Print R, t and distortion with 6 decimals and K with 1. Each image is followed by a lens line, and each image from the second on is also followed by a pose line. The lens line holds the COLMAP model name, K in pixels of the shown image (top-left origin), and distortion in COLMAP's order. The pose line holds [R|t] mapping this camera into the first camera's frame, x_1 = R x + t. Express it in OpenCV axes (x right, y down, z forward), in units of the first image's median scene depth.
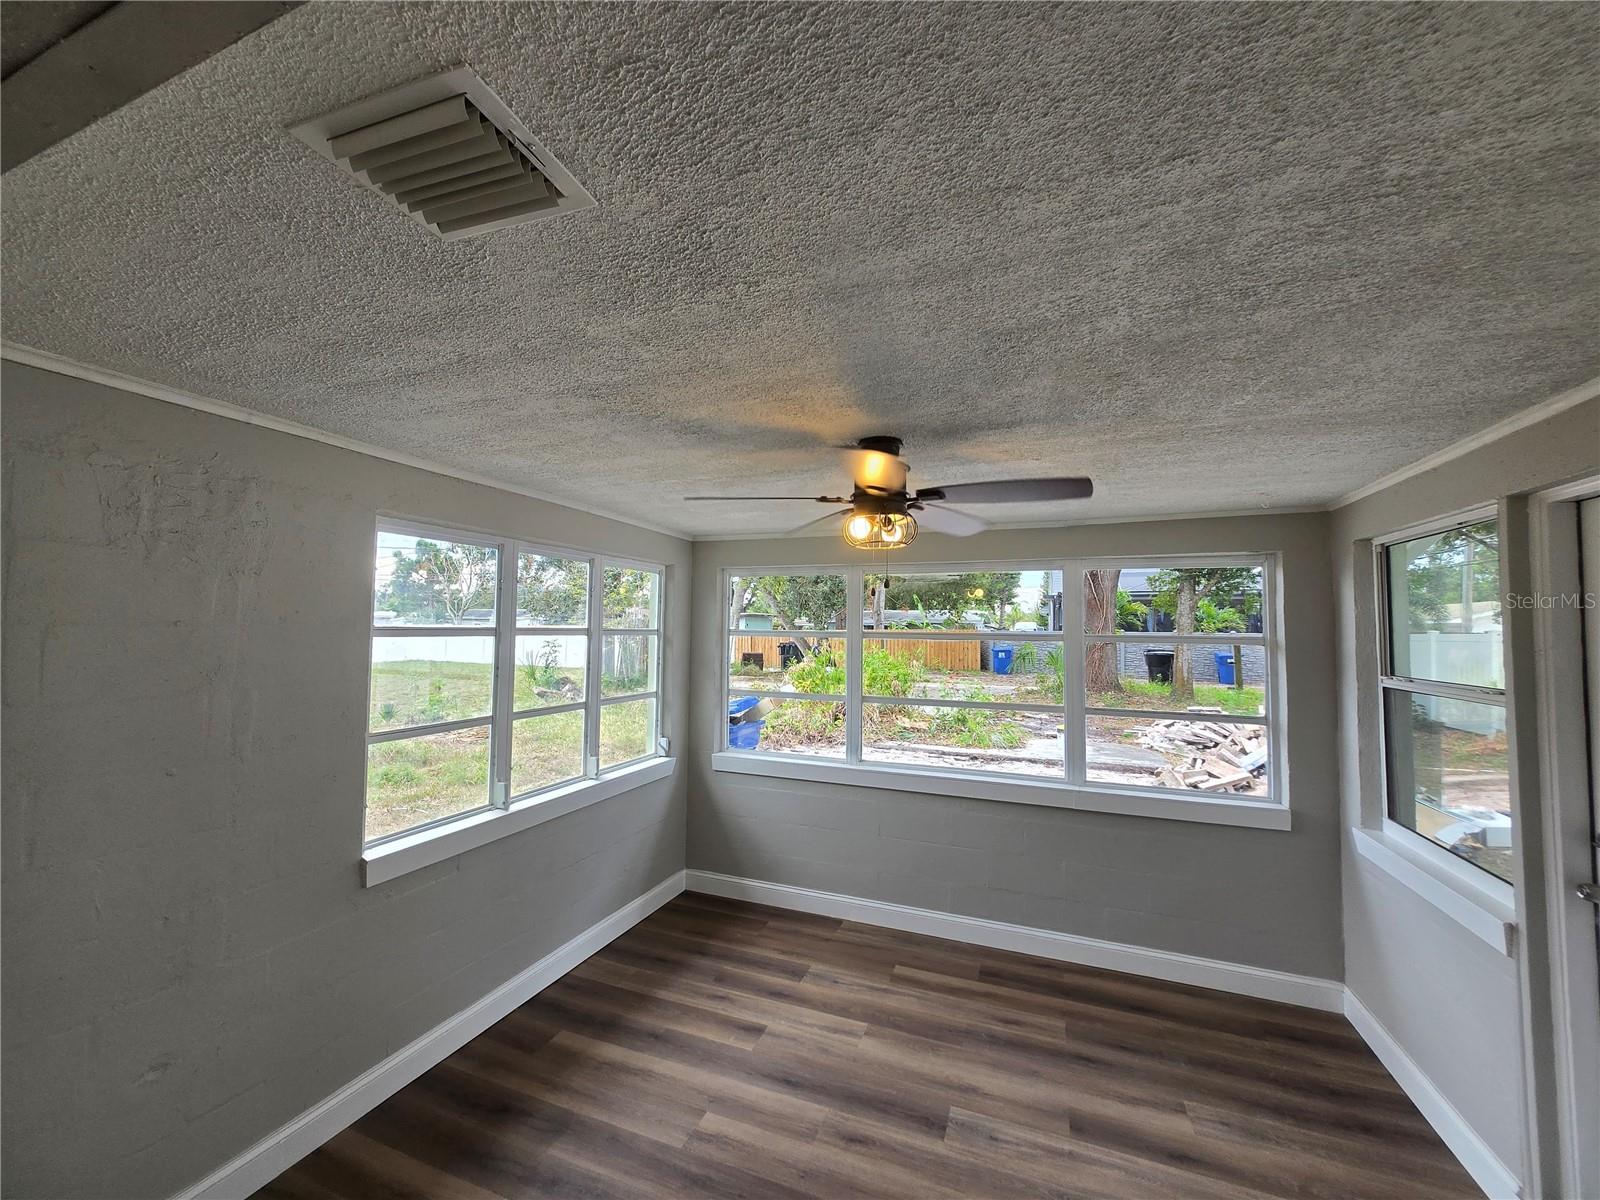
lens RADIAL K [[628.4, 0, 800.1], [0, 628.4, 599.3], [0, 0, 1]] dist [-0.001727, 0.001276]
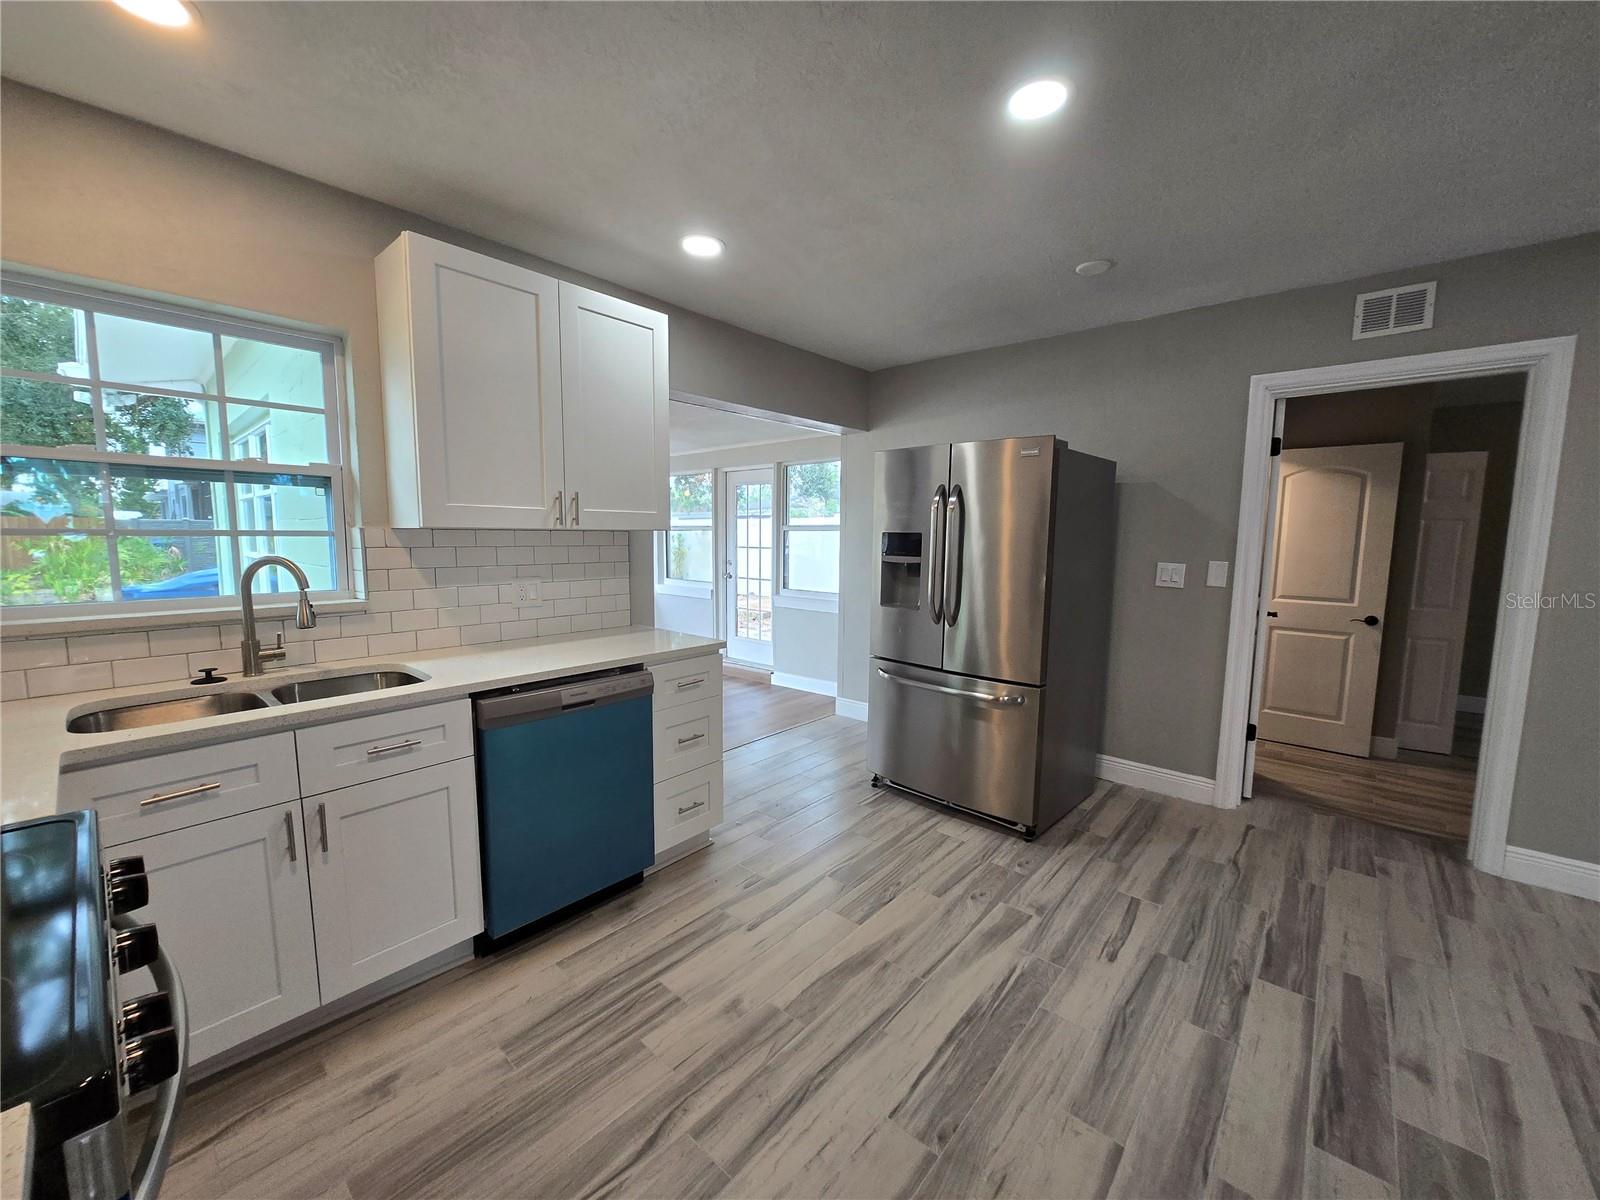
lens RADIAL K [[628.4, 0, 799.8], [0, 628.4, 598.7], [0, 0, 1]] dist [-0.001727, 0.001276]
pose [[0.337216, -0.107818, 0.935233, -1.407938], [-0.048799, 0.990083, 0.131736, 0.048769], [-0.940162, -0.090062, 0.328610, -0.447352]]
